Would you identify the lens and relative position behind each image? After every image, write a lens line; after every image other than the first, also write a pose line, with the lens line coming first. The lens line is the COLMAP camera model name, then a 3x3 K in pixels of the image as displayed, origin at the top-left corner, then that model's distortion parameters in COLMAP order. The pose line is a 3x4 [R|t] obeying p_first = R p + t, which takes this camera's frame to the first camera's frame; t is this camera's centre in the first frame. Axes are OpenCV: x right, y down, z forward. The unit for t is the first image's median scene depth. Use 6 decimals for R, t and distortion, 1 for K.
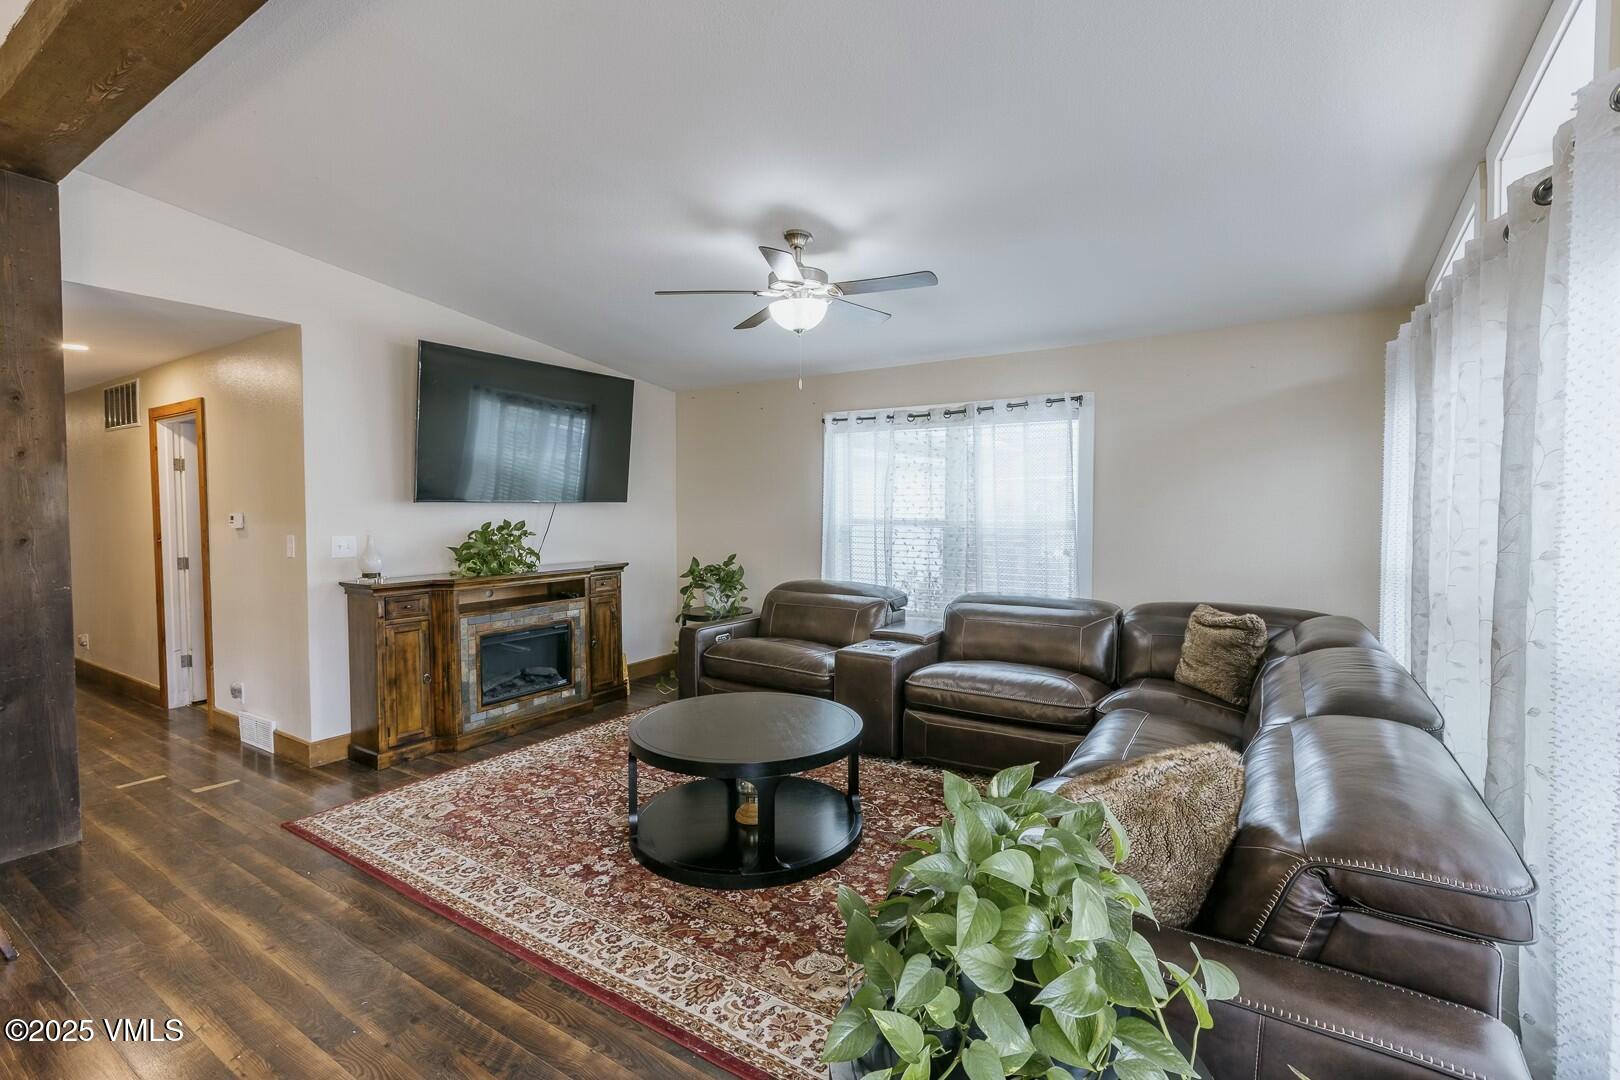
lens RADIAL K [[729.8, 0, 808.8], [0, 729.8, 537.5], [0, 0, 1]] dist [0.001531, -0.001920]
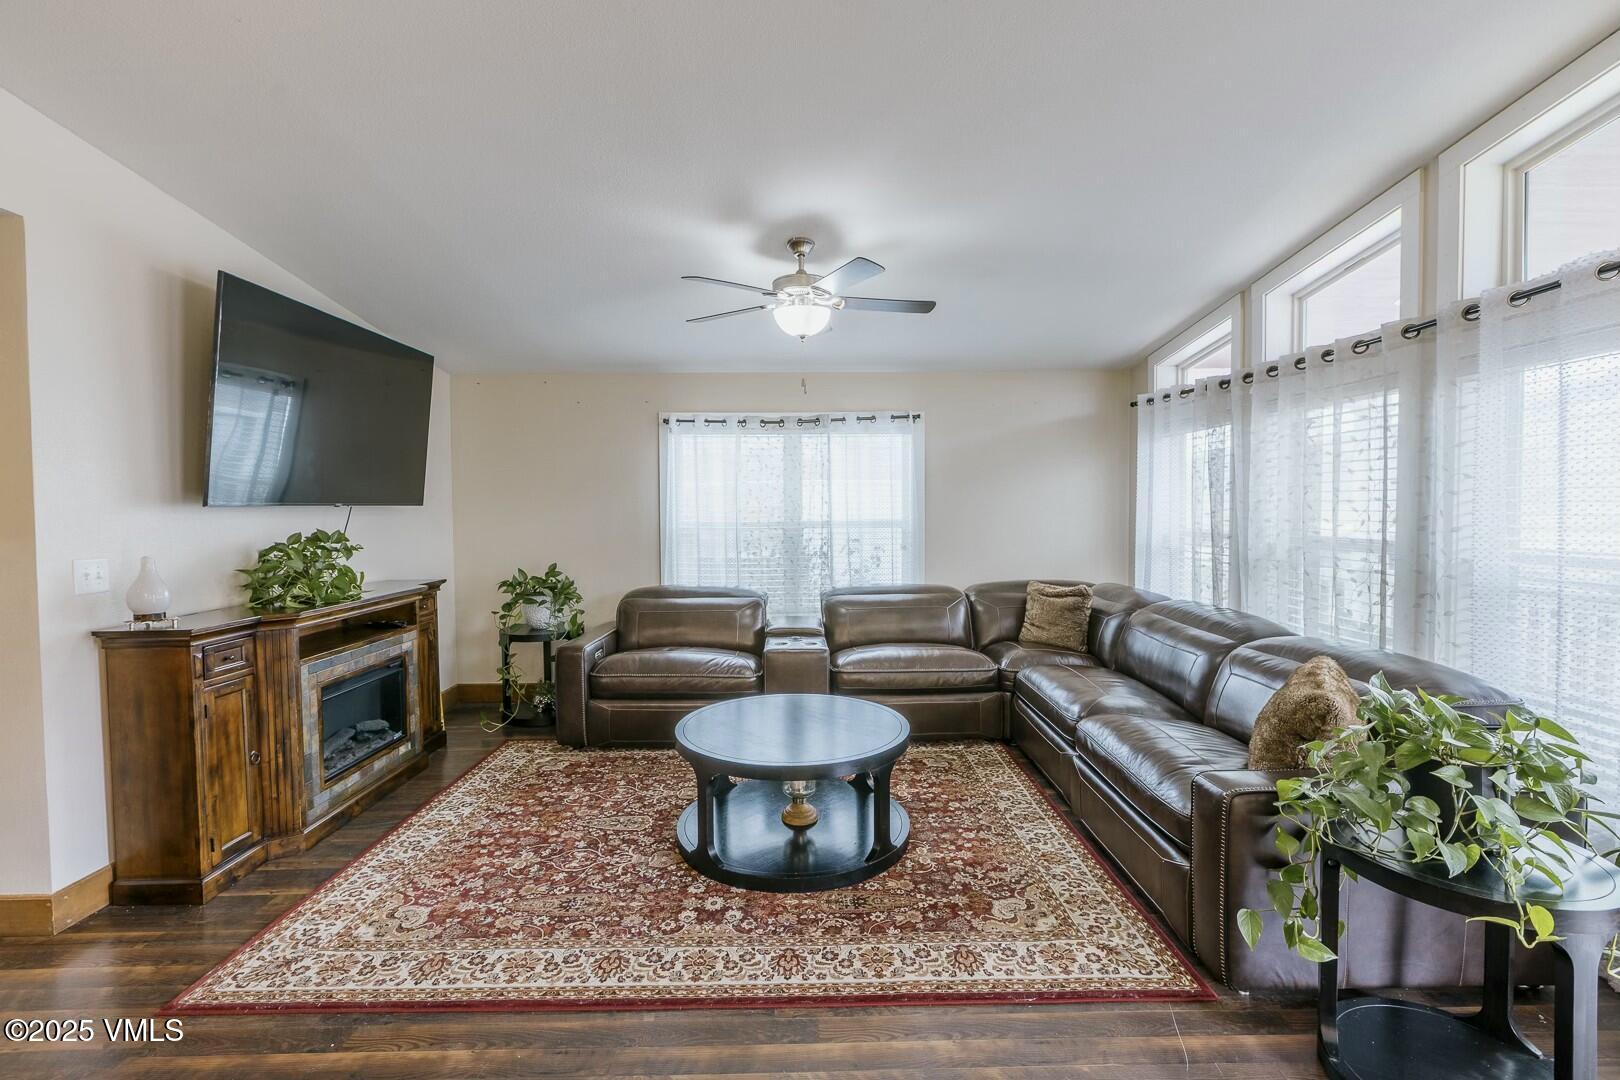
lens RADIAL K [[729.8, 0, 801.7], [0, 729.8, 537.4], [0, 0, 1]] dist [0.001531, -0.001920]
pose [[0.829802, -0.028017, 0.557354, -0.474322], [0.031097, 0.999509, 0.003946, -0.004164], [-0.557191, 0.014057, 0.830266, 0.123542]]
